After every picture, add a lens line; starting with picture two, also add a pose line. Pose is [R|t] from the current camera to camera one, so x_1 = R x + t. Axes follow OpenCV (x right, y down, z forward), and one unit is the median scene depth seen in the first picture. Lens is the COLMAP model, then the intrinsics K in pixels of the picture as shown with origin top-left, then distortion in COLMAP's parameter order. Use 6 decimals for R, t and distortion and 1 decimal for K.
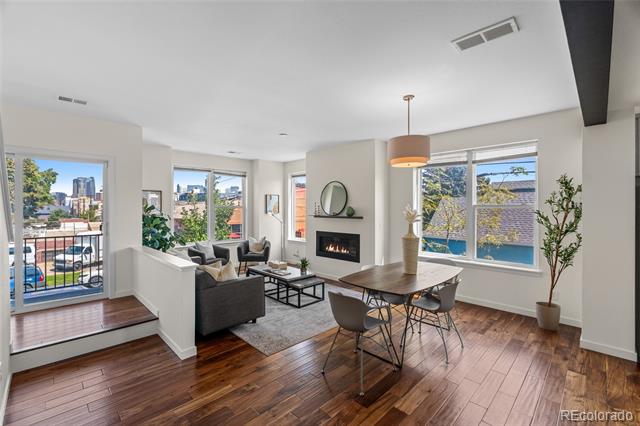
lens RADIAL K [[282.6, 0, 321.1], [0, 282.6, 209.6], [0, 0, 1]] dist [-0.000180, 0.000355]
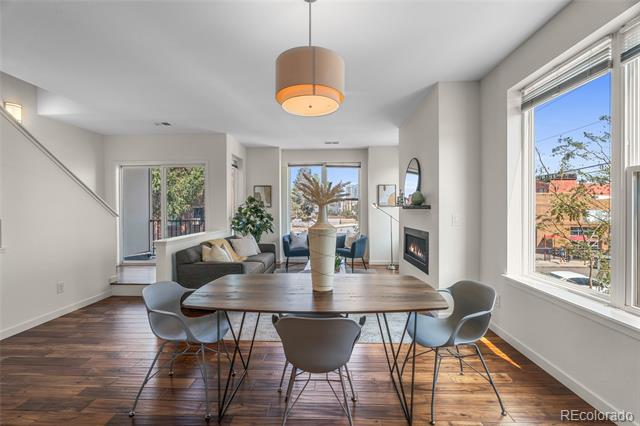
lens RADIAL K [[282.6, 0, 321.1], [0, 282.6, 209.6], [0, 0, 1]] dist [-0.000180, 0.000355]
pose [[0.693479, -0.004467, -0.720463, 0.370227], [0.003716, 0.999990, -0.002623, 0.029856], [0.720467, -0.000858, 0.693489, 0.301735]]
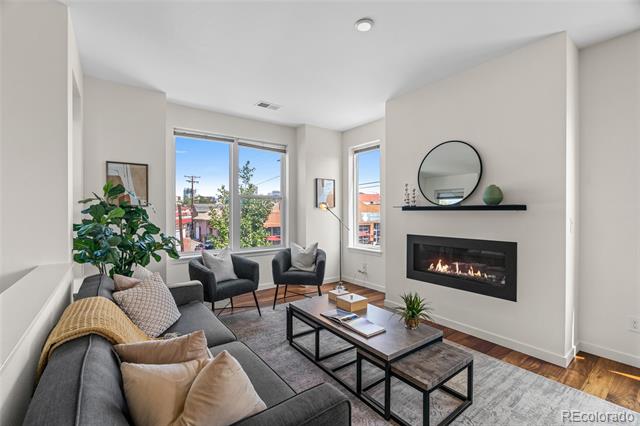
lens RADIAL K [[286.7, 0, 320.0], [0, 286.7, 213.0], [0, 0, 1]] dist [-0.000533, 0.000027]
pose [[0.989662, -0.001094, -0.143418, -0.104974], [0.001061, 0.999999, -0.000302, 0.032106], [0.143419, 0.000146, 0.989662, 0.396922]]
